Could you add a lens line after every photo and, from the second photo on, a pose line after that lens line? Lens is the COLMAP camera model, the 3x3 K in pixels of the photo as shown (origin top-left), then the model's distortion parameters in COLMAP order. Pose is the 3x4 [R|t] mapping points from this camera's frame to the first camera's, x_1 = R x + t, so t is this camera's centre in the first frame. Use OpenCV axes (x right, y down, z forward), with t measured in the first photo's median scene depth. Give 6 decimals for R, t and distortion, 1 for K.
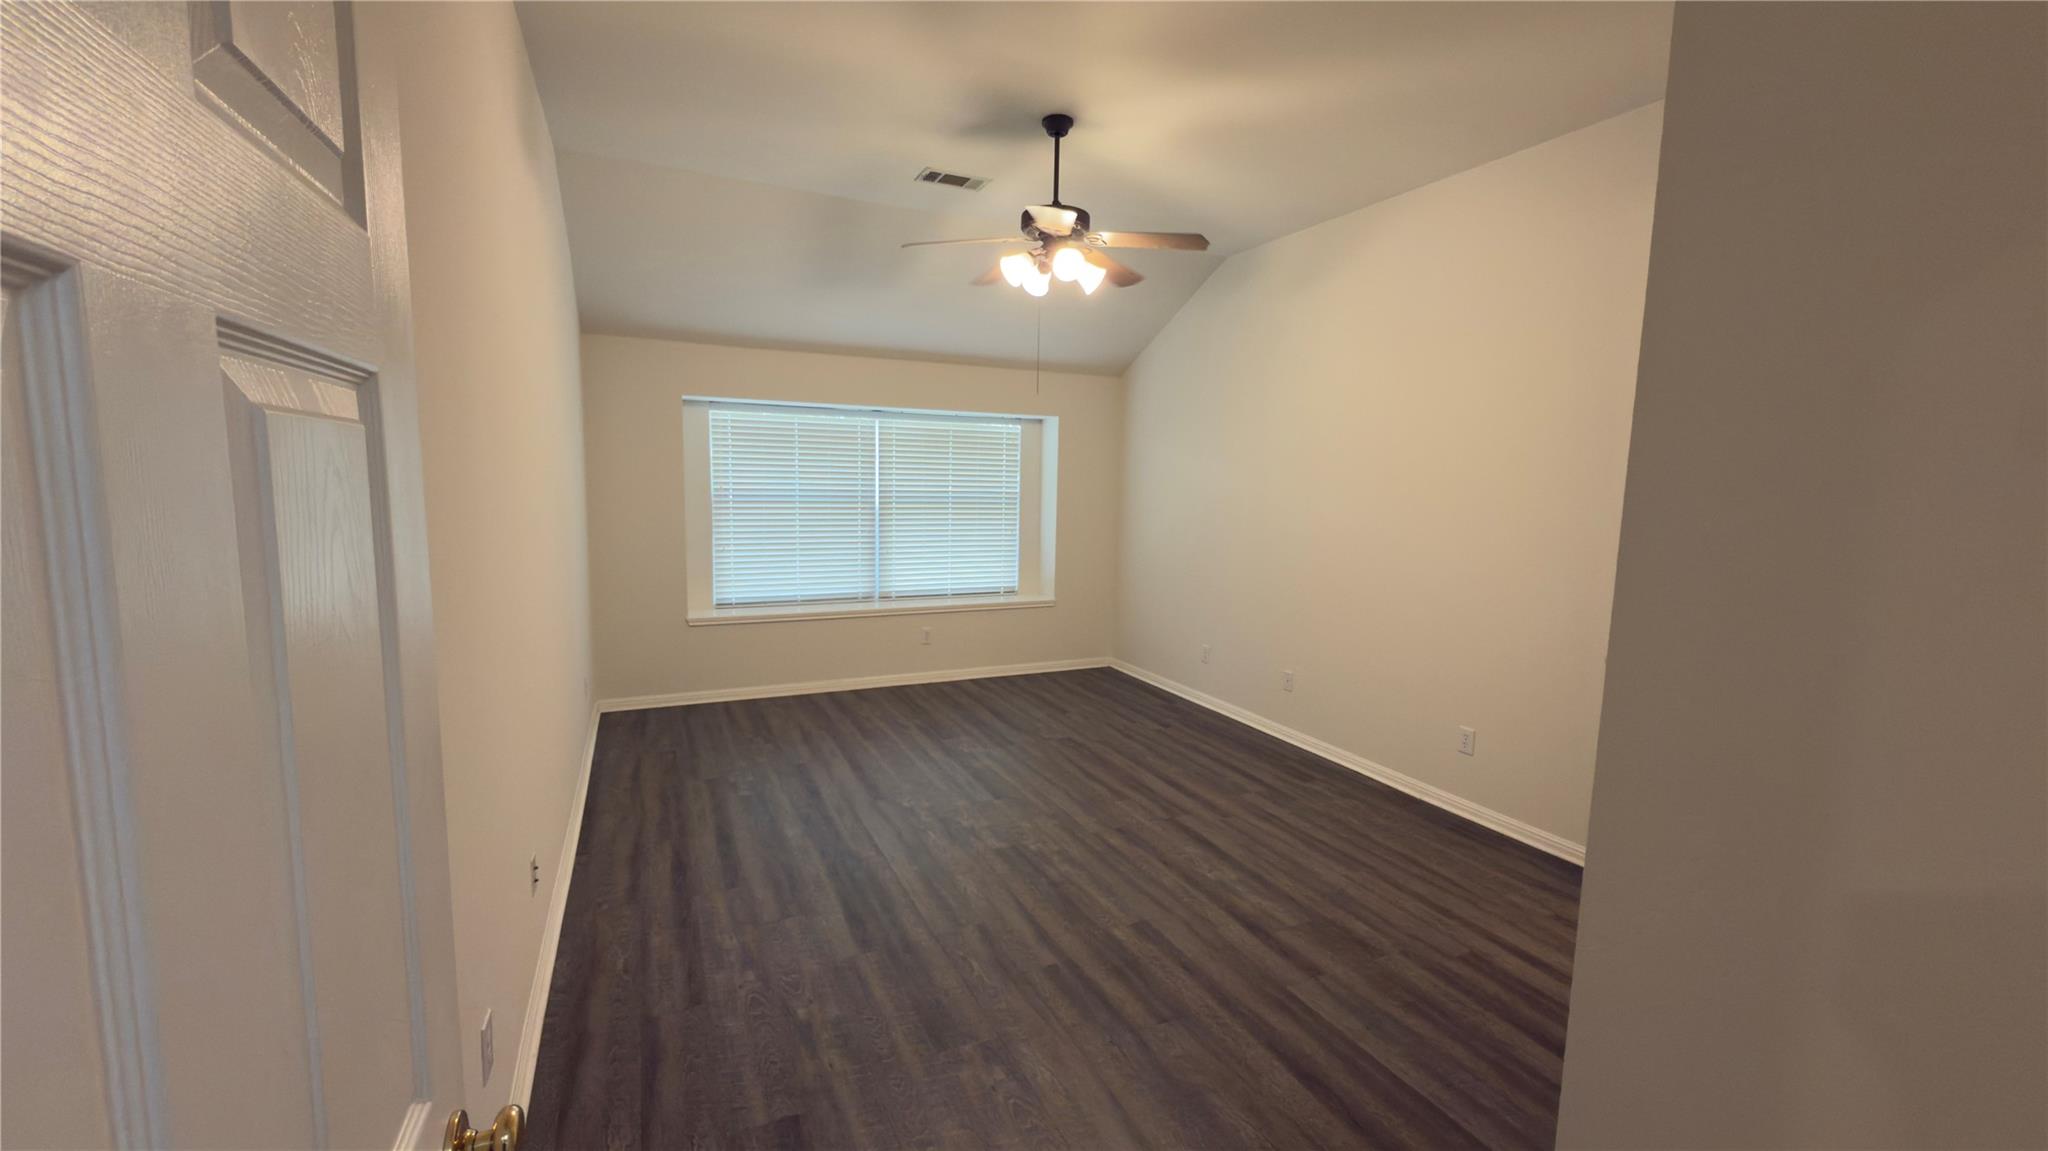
lens RADIAL K [[816.9, 0, 1026.0], [0, 816.9, 566.1], [0, 0, 1]] dist [-0.001582, 0.000174]
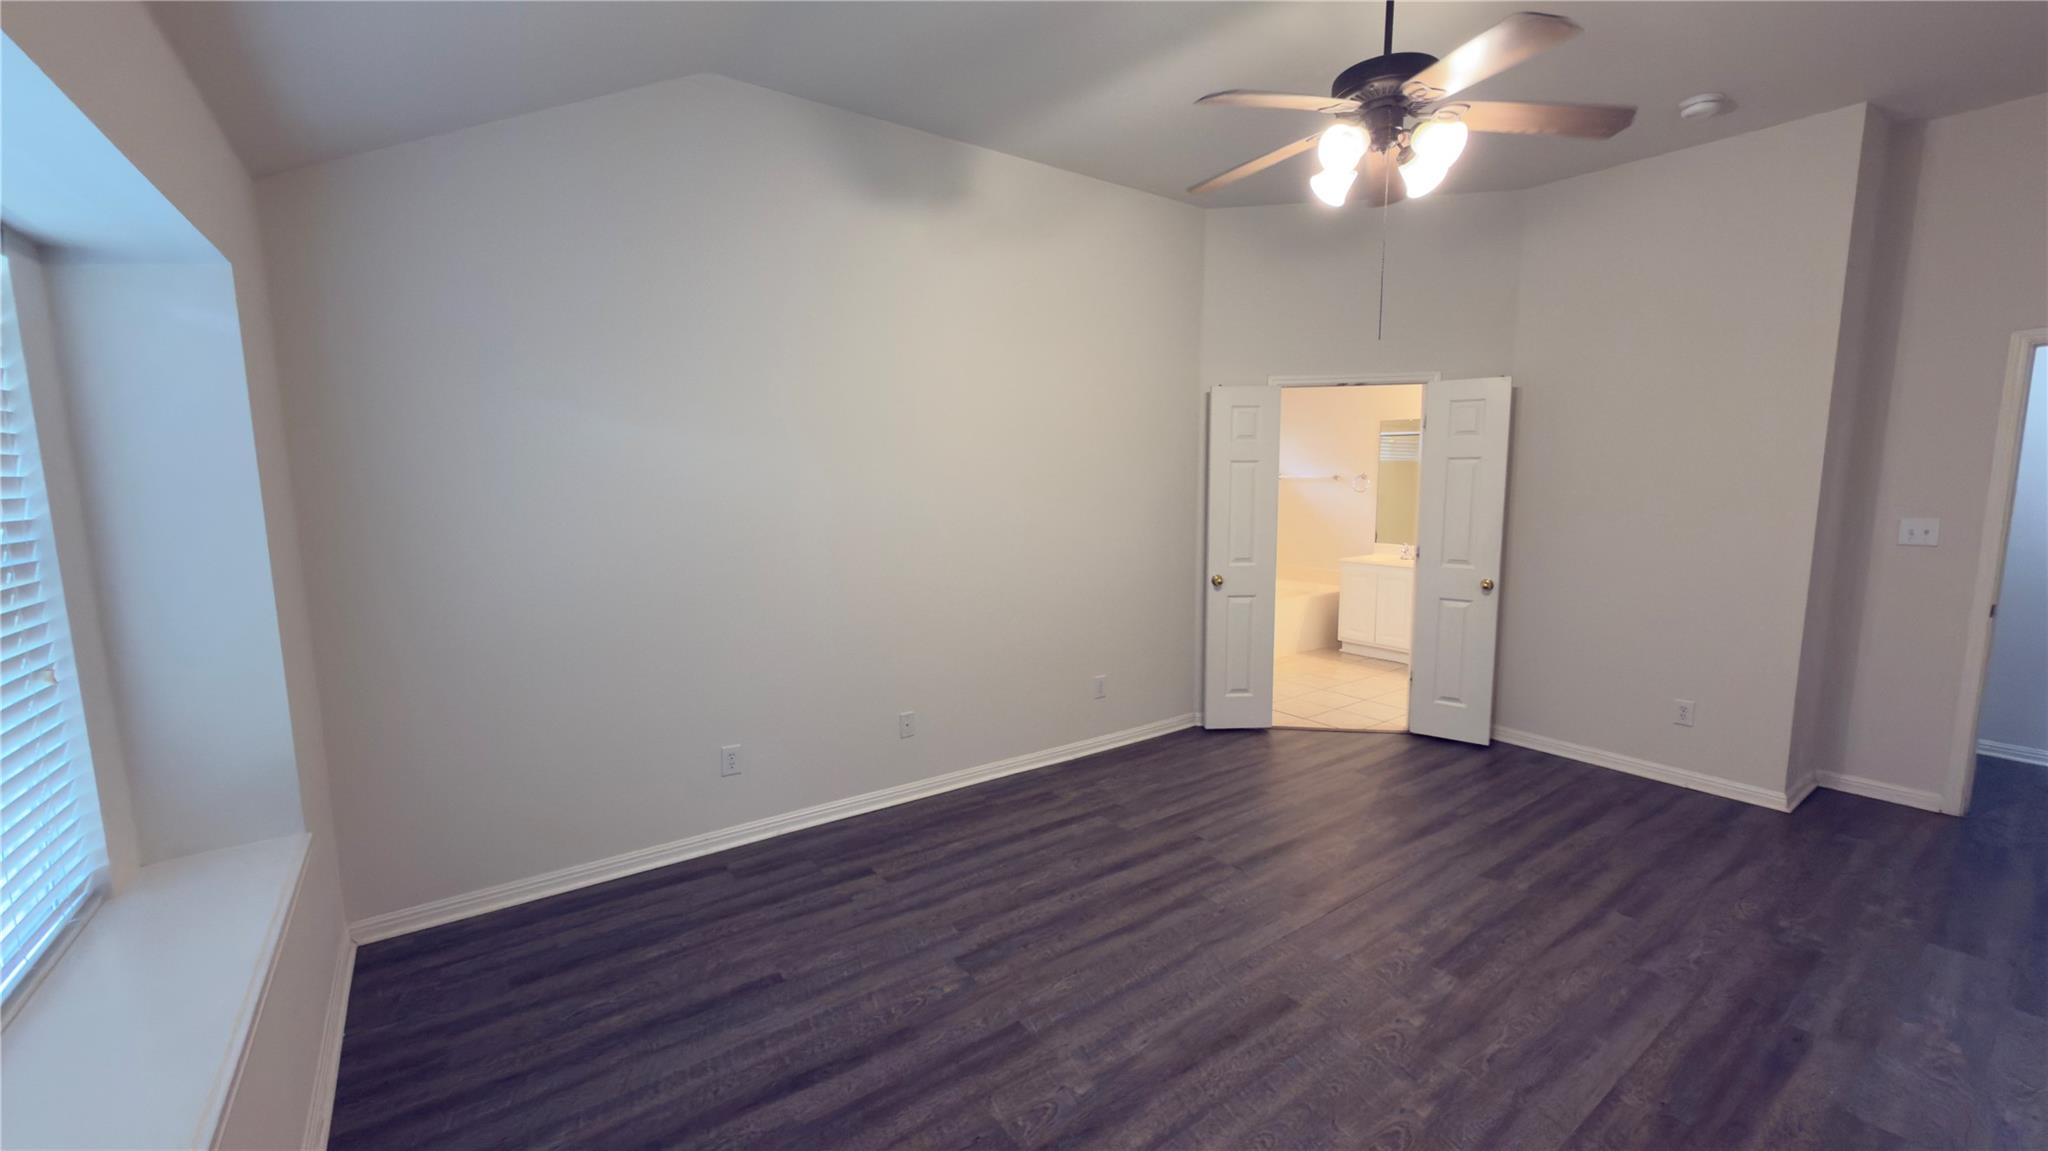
lens RADIAL K [[816.9, 0, 1033.1], [0, 816.9, 570.1], [0, 0, 1]] dist [-0.001582, 0.000174]
pose [[-0.191837, -0.137164, 0.971794, -0.535144], [0.103305, 0.981863, 0.158978, -0.139026], [-0.975975, 0.130889, -0.174188, 1.258343]]
